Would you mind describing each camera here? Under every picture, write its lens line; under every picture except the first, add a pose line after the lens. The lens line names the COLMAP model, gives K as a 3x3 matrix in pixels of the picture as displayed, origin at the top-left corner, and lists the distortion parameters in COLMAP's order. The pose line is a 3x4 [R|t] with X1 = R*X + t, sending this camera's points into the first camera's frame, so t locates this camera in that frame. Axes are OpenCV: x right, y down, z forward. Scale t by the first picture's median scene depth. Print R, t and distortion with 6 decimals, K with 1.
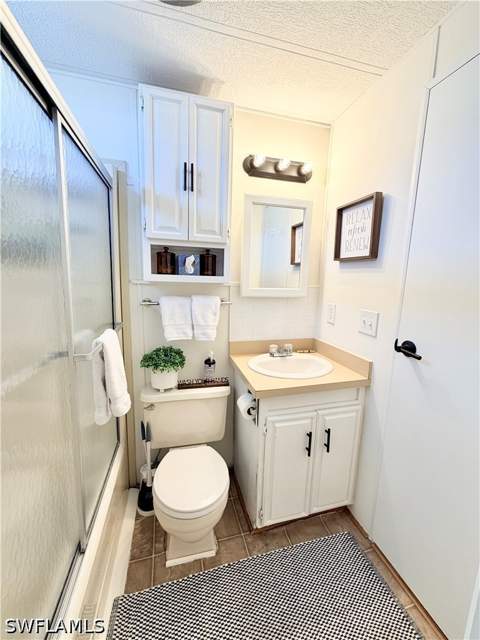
lens RADIAL K [[256.9, 0, 237.8], [0, 256.9, 320.7], [0, 0, 1]] dist [0.003278, 0.000474]
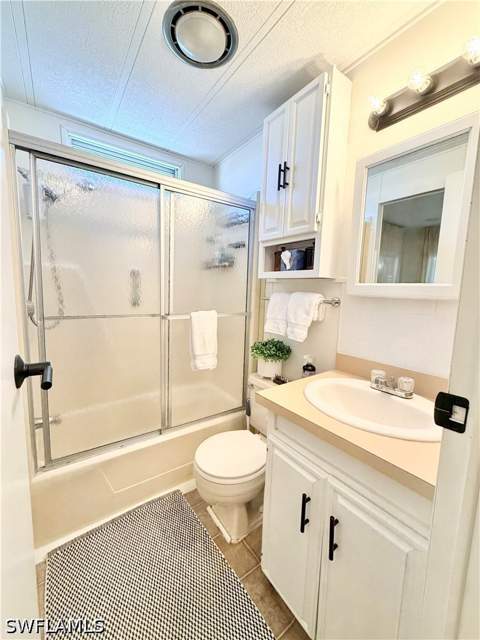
lens RADIAL K [[256.9, 0, 237.5], [0, 256.9, 317.0], [0, 0, 1]] dist [0.003278, 0.000474]
pose [[0.356806, 0.094707, -0.929365, 0.687203], [-0.163858, 0.985769, 0.037546, -0.005559], [0.919696, 0.138887, 0.367247, 0.475665]]
